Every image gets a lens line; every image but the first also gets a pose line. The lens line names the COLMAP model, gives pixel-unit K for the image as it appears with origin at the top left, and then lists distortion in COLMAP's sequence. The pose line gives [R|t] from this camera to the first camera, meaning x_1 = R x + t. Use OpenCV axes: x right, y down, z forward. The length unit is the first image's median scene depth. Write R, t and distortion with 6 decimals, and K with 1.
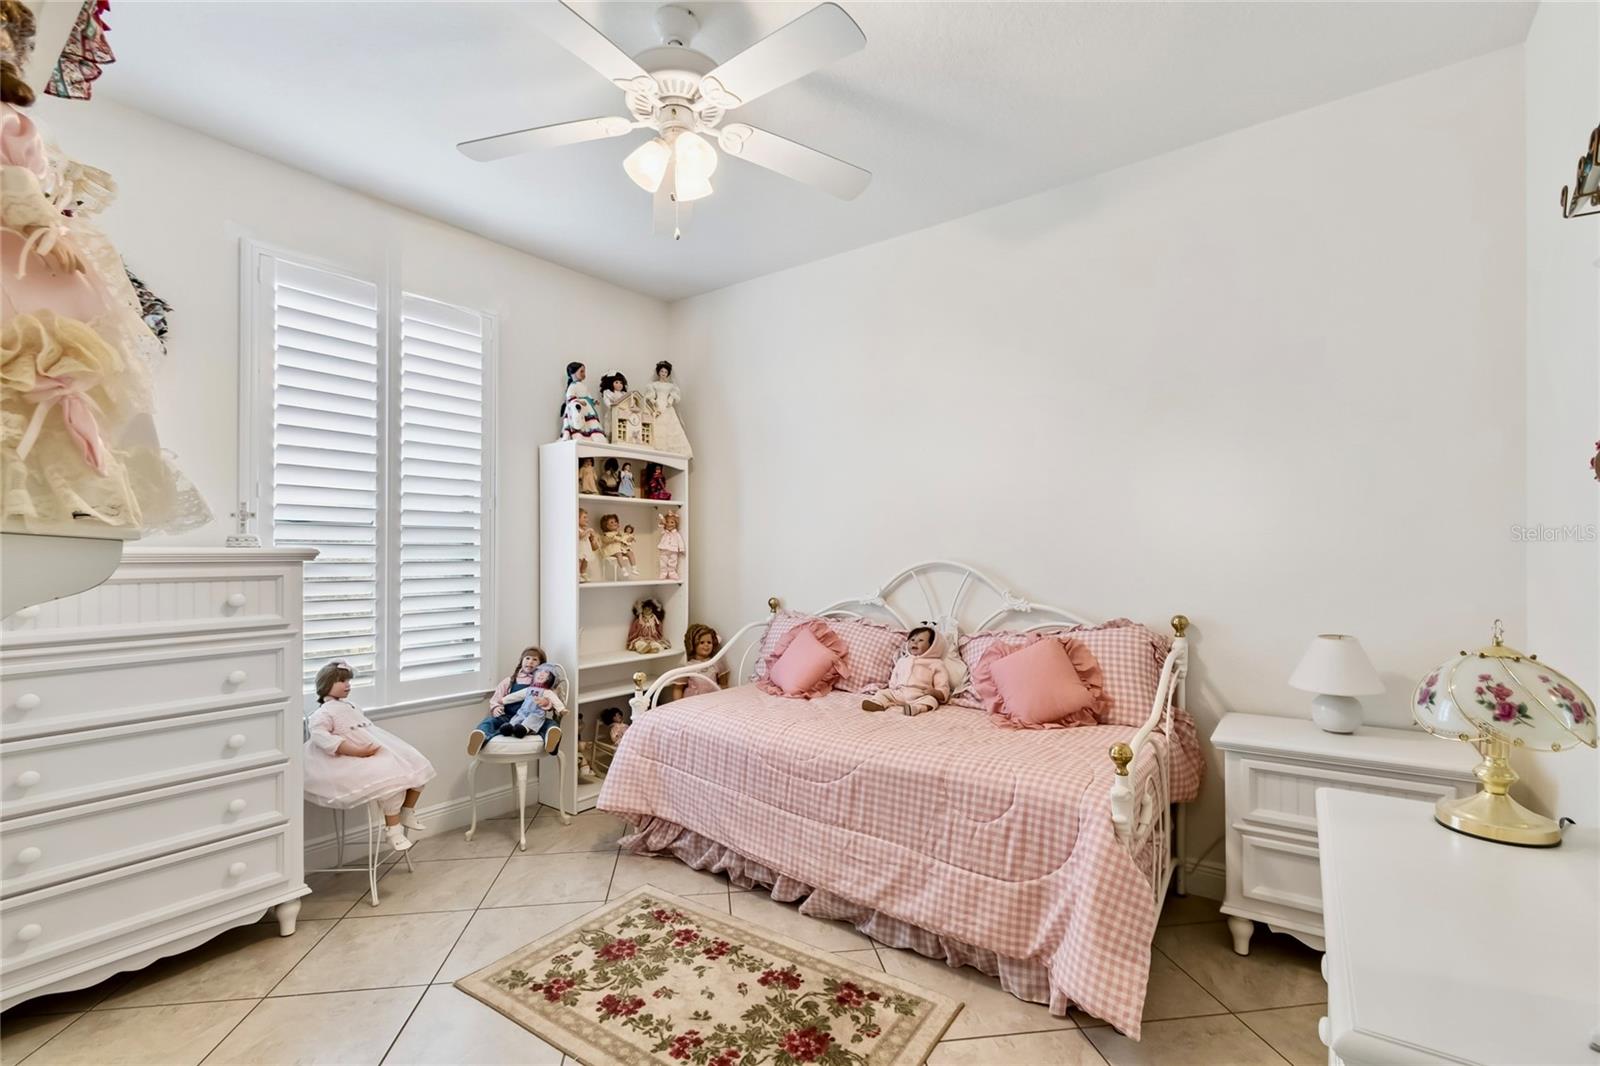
lens RADIAL K [[732.7, 0, 795.3], [0, 732.7, 548.8], [0, 0, 1]] dist [-0.002764, -0.000004]
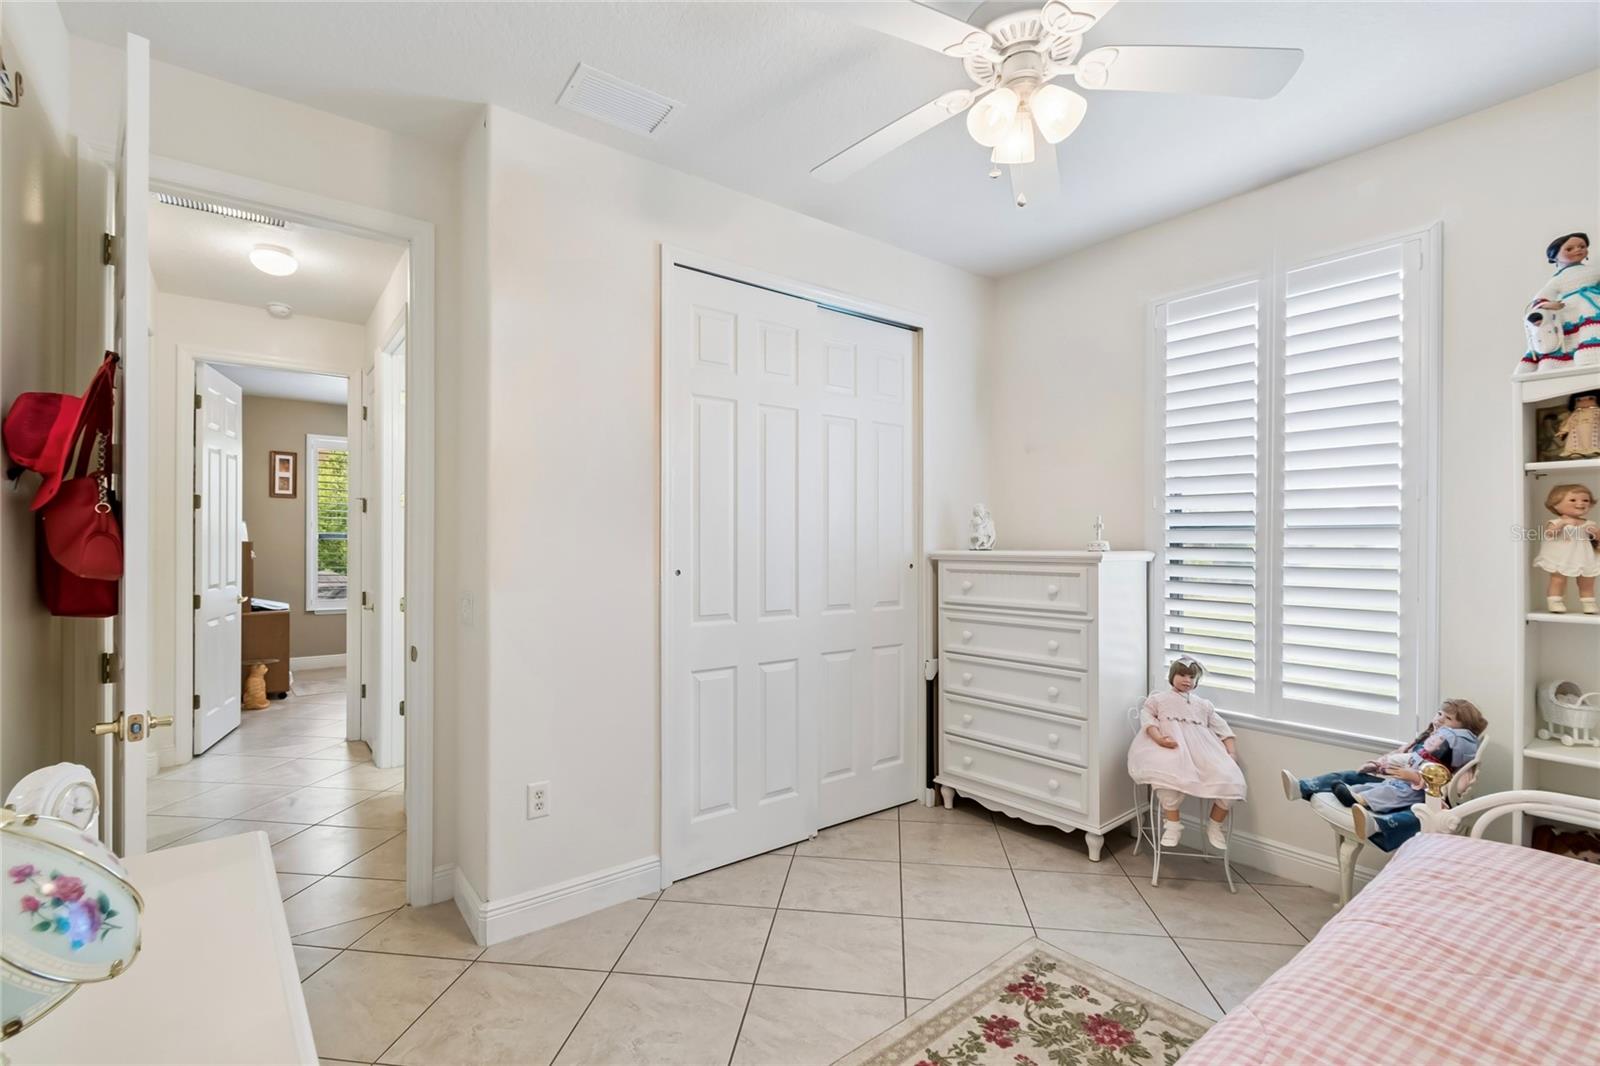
lens RADIAL K [[732.7, 0, 797.1], [0, 732.7, 533.5], [0, 0, 1]] dist [-0.002764, -0.000004]
pose [[-0.288981, -0.013060, -0.957246, 0.687632], [0.002196, 0.999895, -0.014304, -0.015903], [0.957332, -0.006236, -0.288922, 0.916230]]
